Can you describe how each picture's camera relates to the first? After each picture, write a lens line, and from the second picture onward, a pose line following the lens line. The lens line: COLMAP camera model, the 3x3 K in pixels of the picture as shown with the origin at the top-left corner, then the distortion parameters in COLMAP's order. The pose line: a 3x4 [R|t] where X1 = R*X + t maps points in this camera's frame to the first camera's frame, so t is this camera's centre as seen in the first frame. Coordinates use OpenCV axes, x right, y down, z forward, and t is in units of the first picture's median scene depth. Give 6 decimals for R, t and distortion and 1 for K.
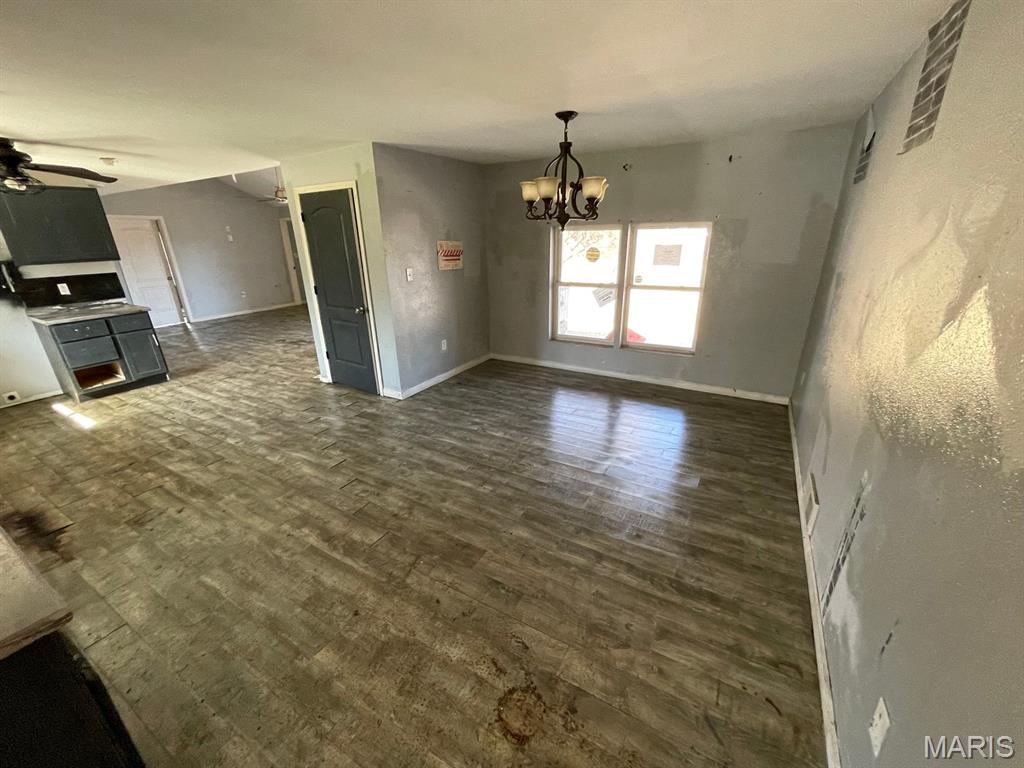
lens RADIAL K [[412.5, 0, 510.4], [0, 412.5, 390.3], [0, 0, 1]] dist [-0.002982, 0.002013]
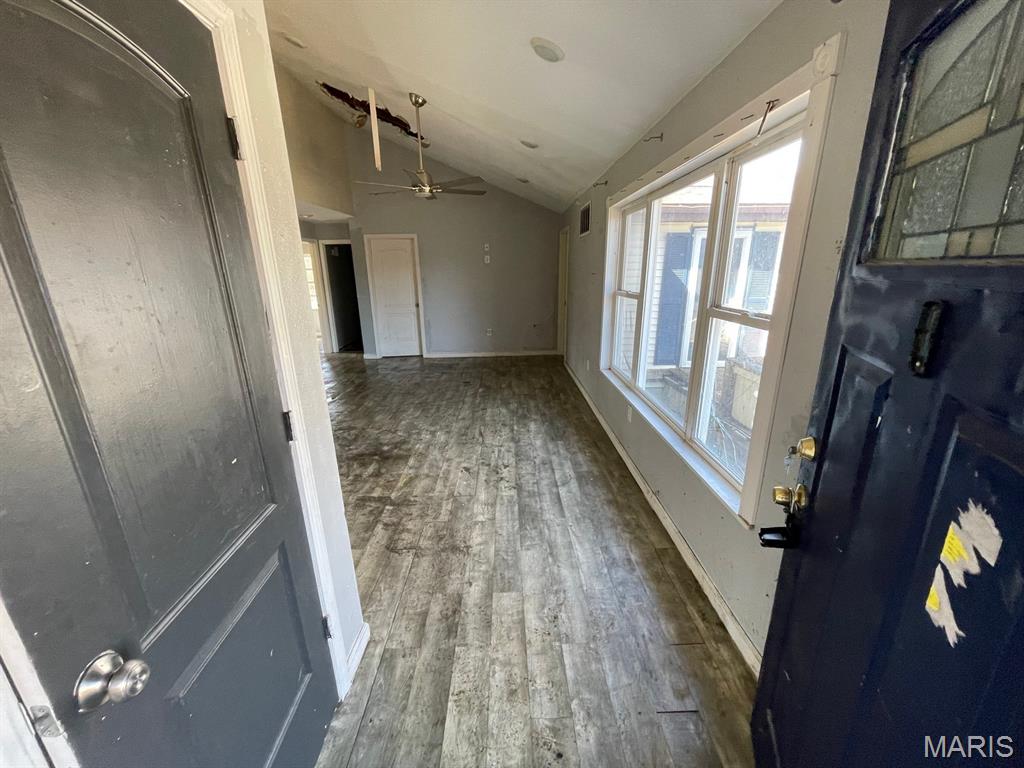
lens RADIAL K [[410.8, 0, 512.4], [0, 410.8, 389.0], [0, 0, 1]] dist [-0.000903, 0.000021]
pose [[0.525593, 0.251998, -0.812557, 0.052296], [-0.296005, 0.949613, 0.103035, -0.520626], [0.797579, 0.186366, 0.573703, 1.434713]]
